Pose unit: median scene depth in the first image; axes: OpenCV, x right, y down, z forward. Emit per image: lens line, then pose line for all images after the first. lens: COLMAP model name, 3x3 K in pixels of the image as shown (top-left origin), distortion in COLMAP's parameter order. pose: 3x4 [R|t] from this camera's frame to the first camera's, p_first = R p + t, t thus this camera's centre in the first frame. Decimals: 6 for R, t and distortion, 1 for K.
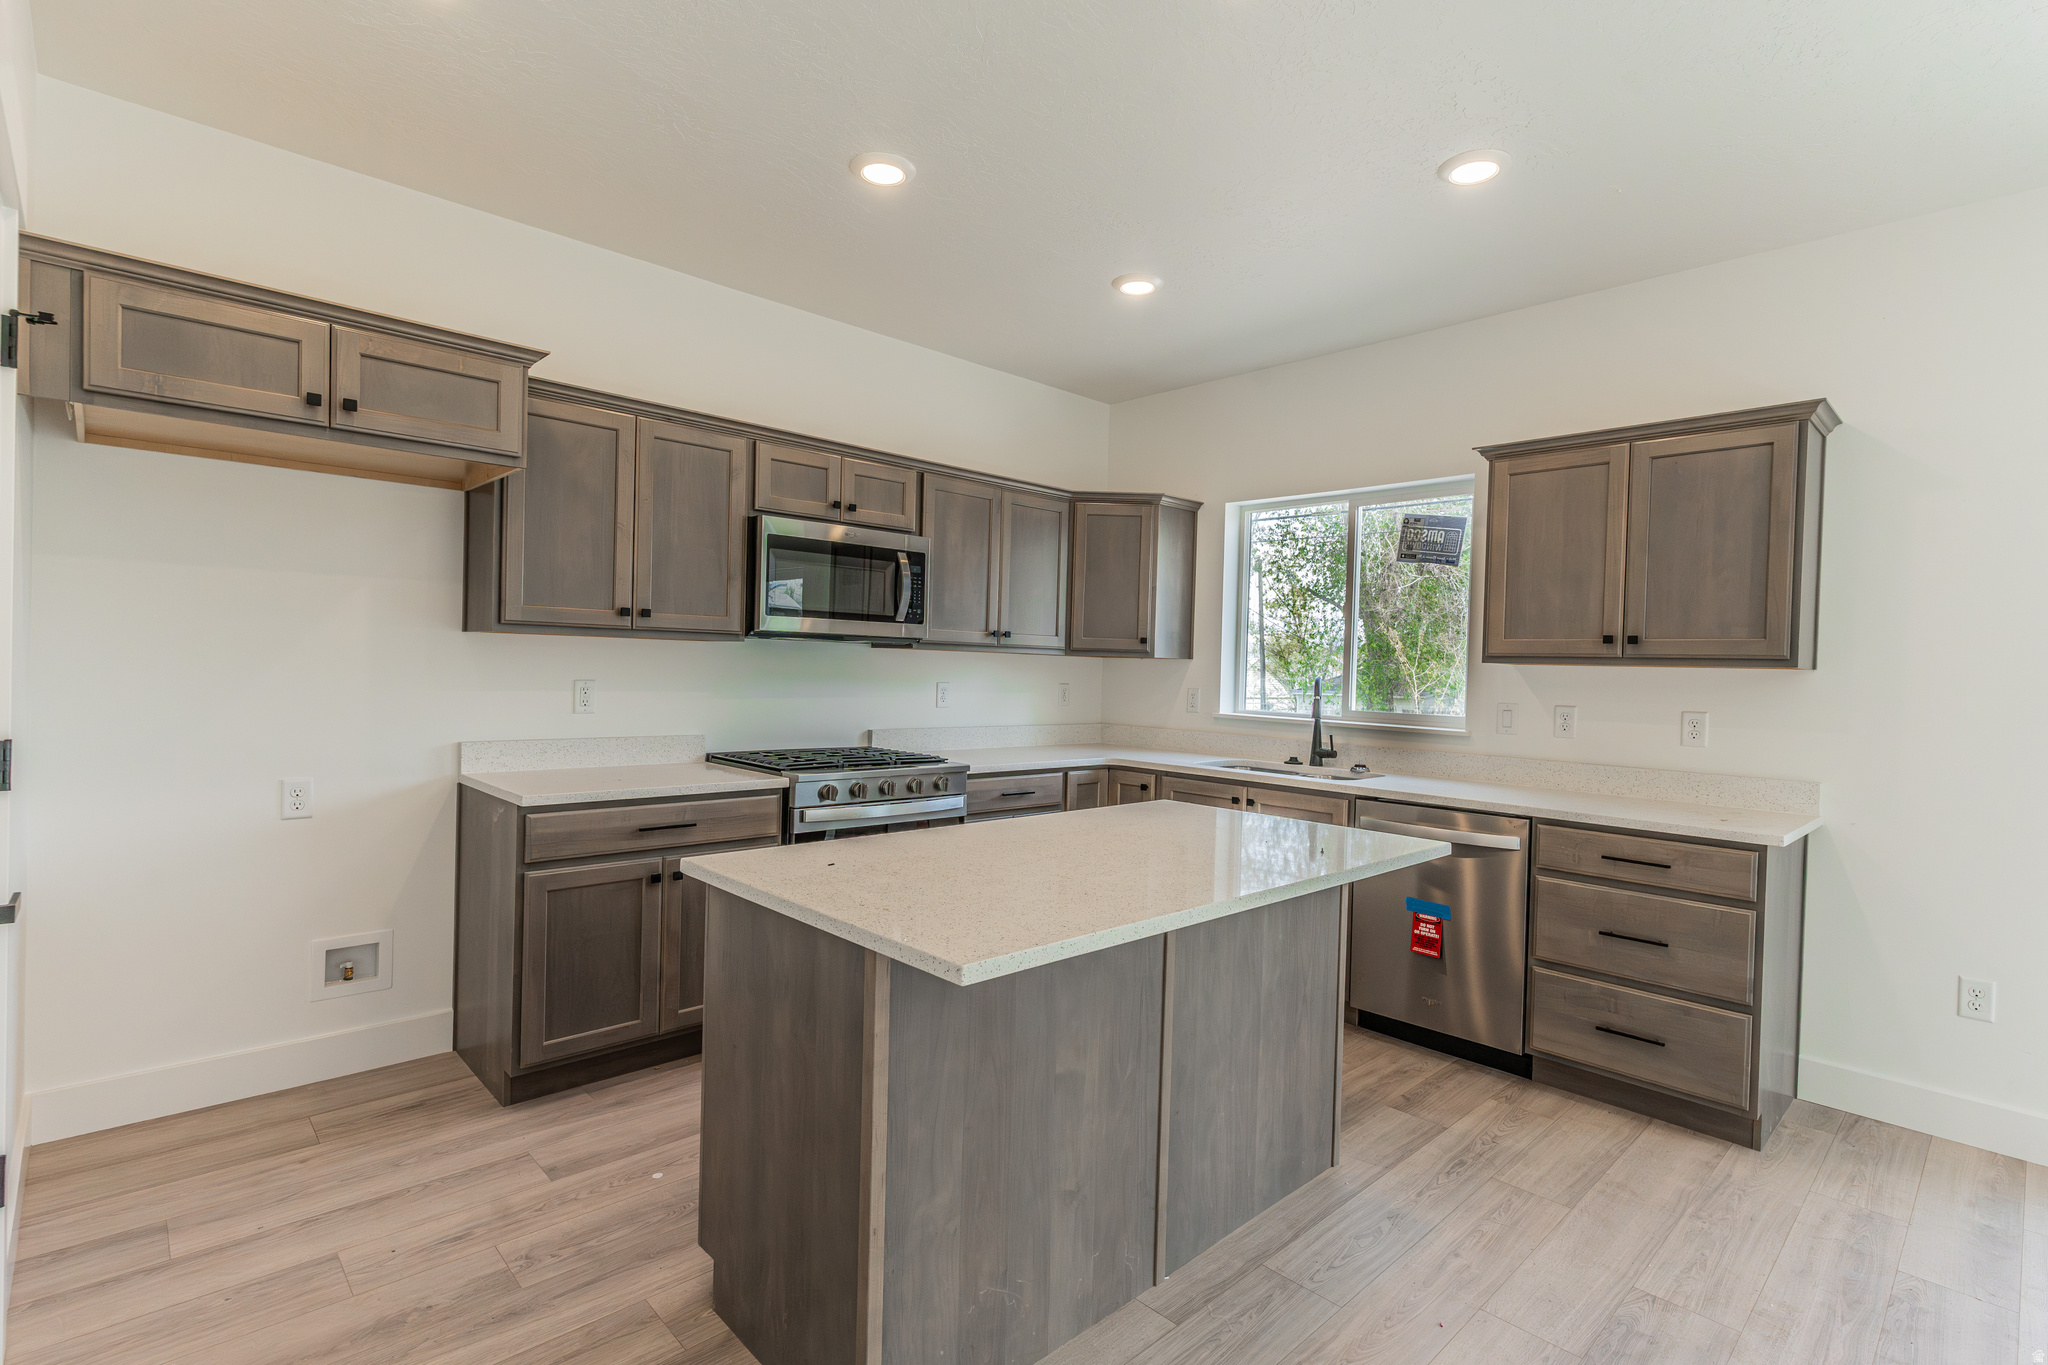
lens RADIAL K [[968.3, 0, 1026.6], [0, 968.3, 683.4], [0, 0, 1]] dist [0.001376, 0.000222]
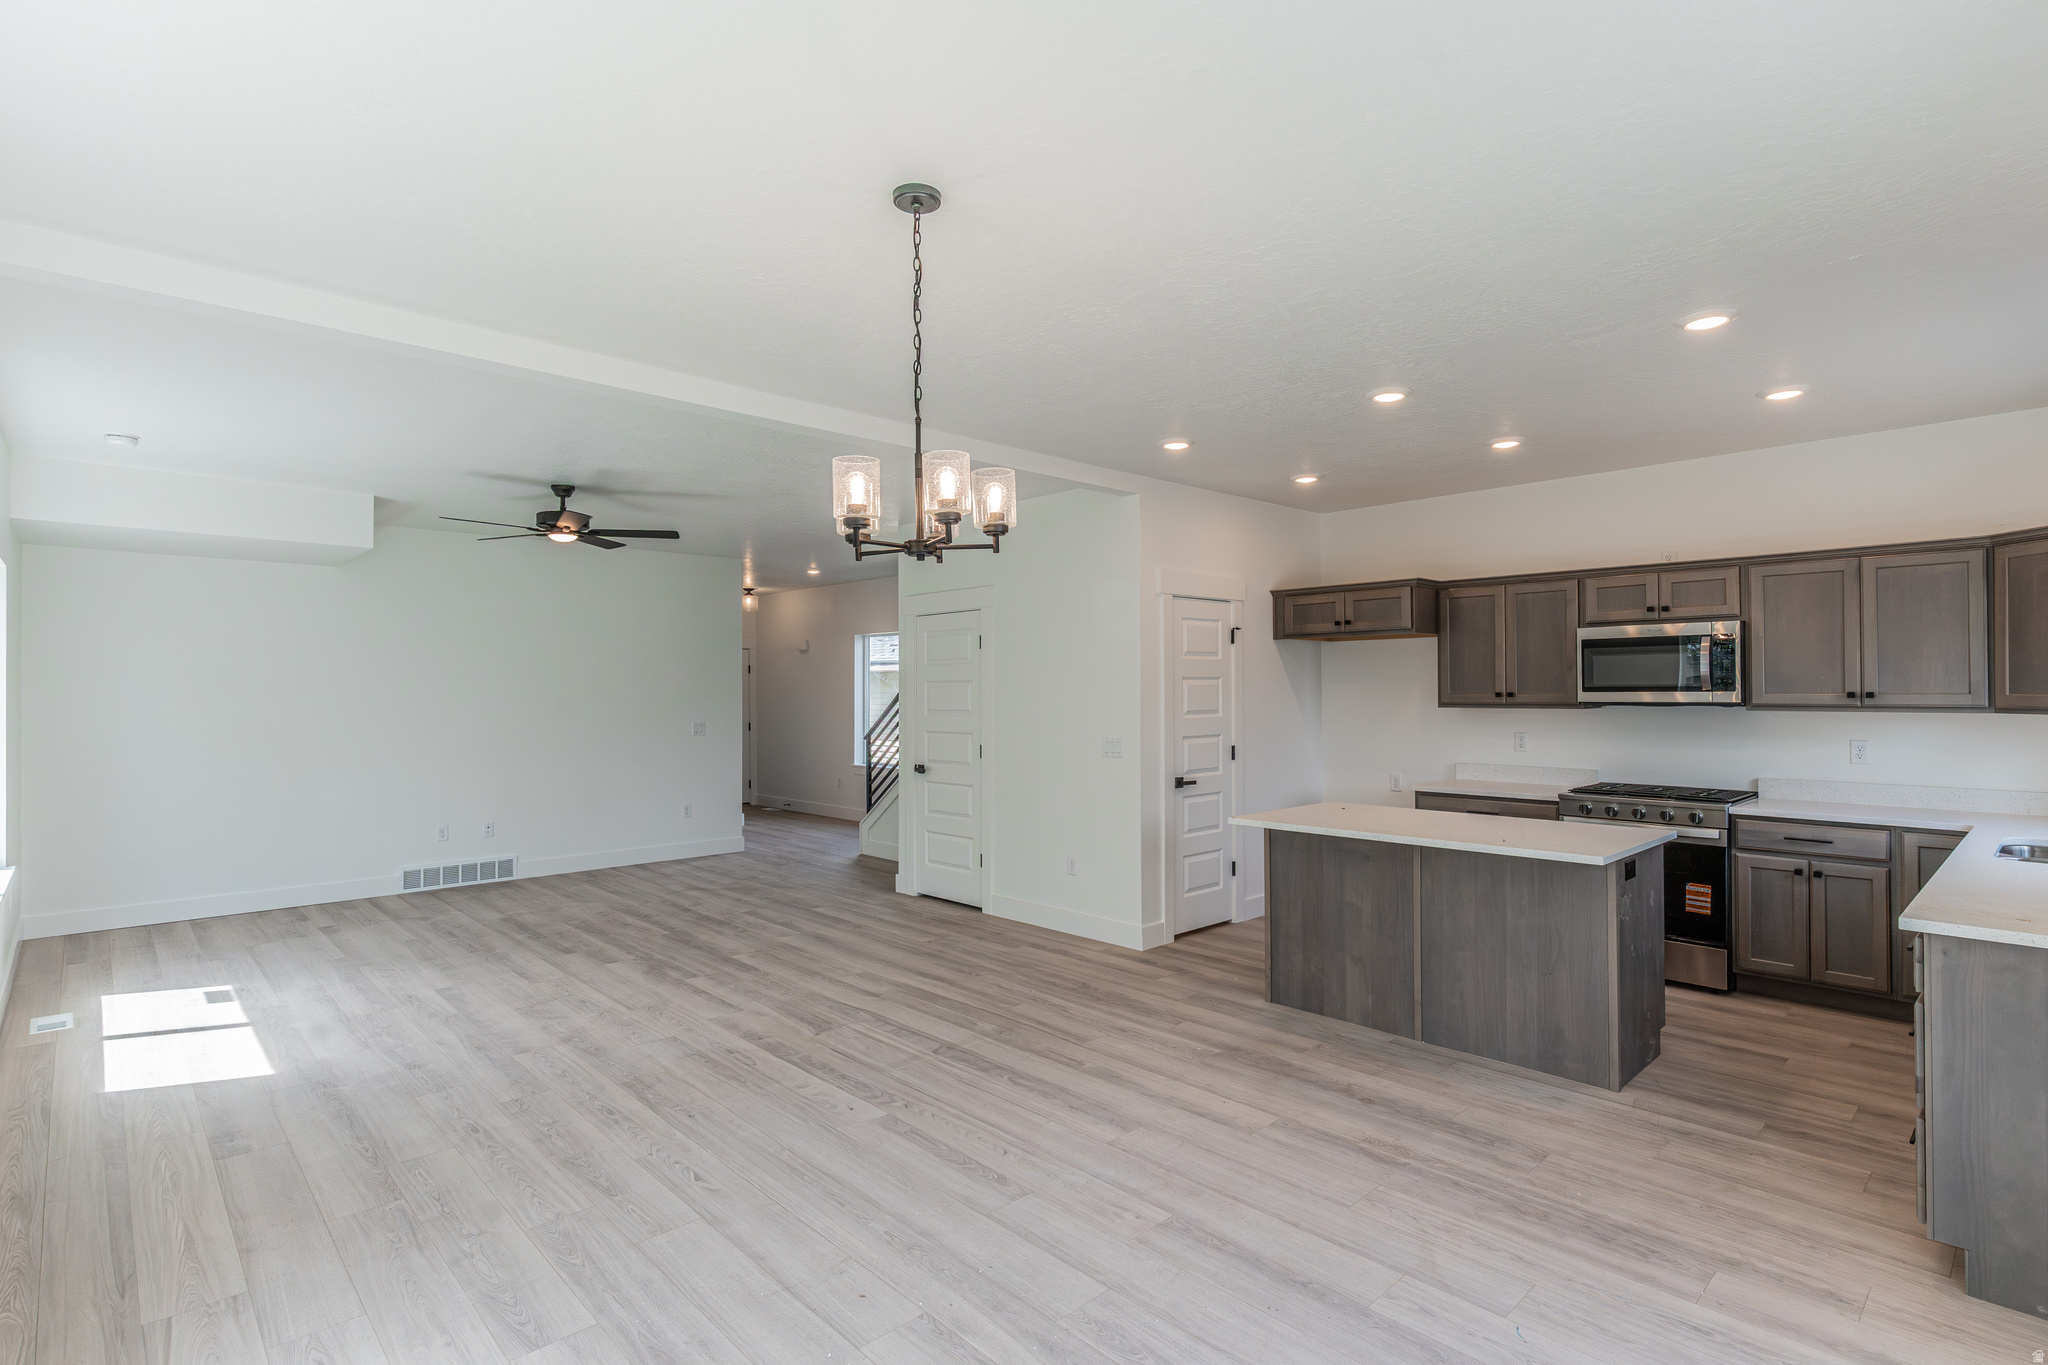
lens RADIAL K [[993.3, 0, 1044.7], [0, 993.3, 685.1], [0, 0, 1]] dist [-0.000289, 0.000247]
pose [[0.006138, -0.033950, -0.999405, 1.324623], [-0.013183, 0.999334, -0.034029, -0.016635], [0.999894, 0.013384, 0.005686, 0.131223]]
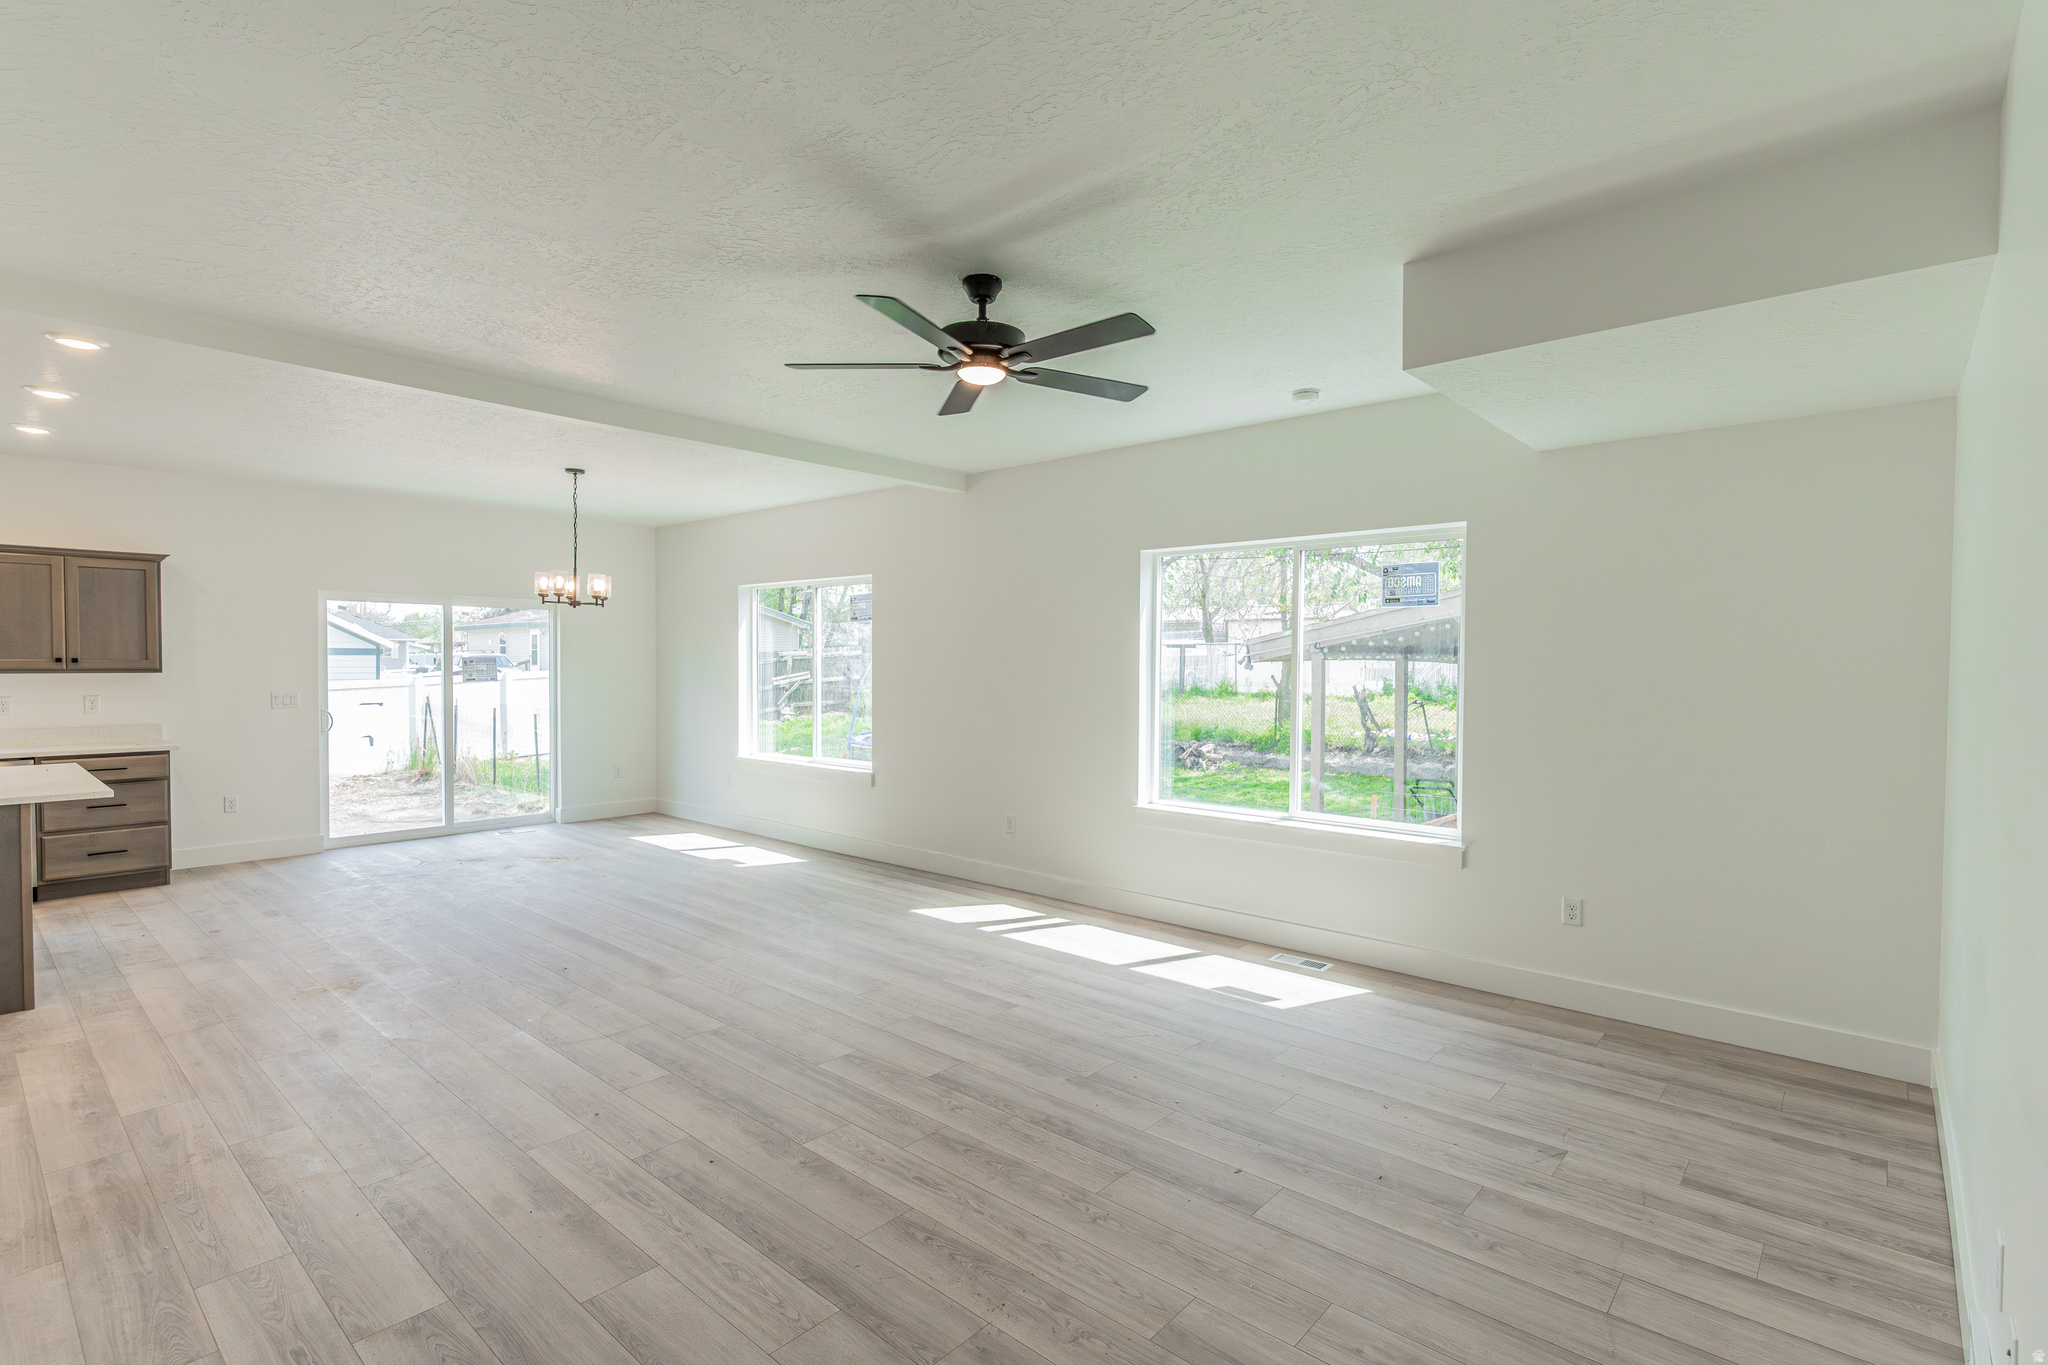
lens RADIAL K [[968.3, 0, 1026.6], [0, 968.3, 683.4], [0, 0, 1]] dist [0.001376, 0.000222]
pose [[-0.090401, -0.051625, 0.994566, -1.352746], [0.009865, 0.998560, 0.052729, -0.075612], [-0.995857, 0.014578, -0.089762, -0.658978]]
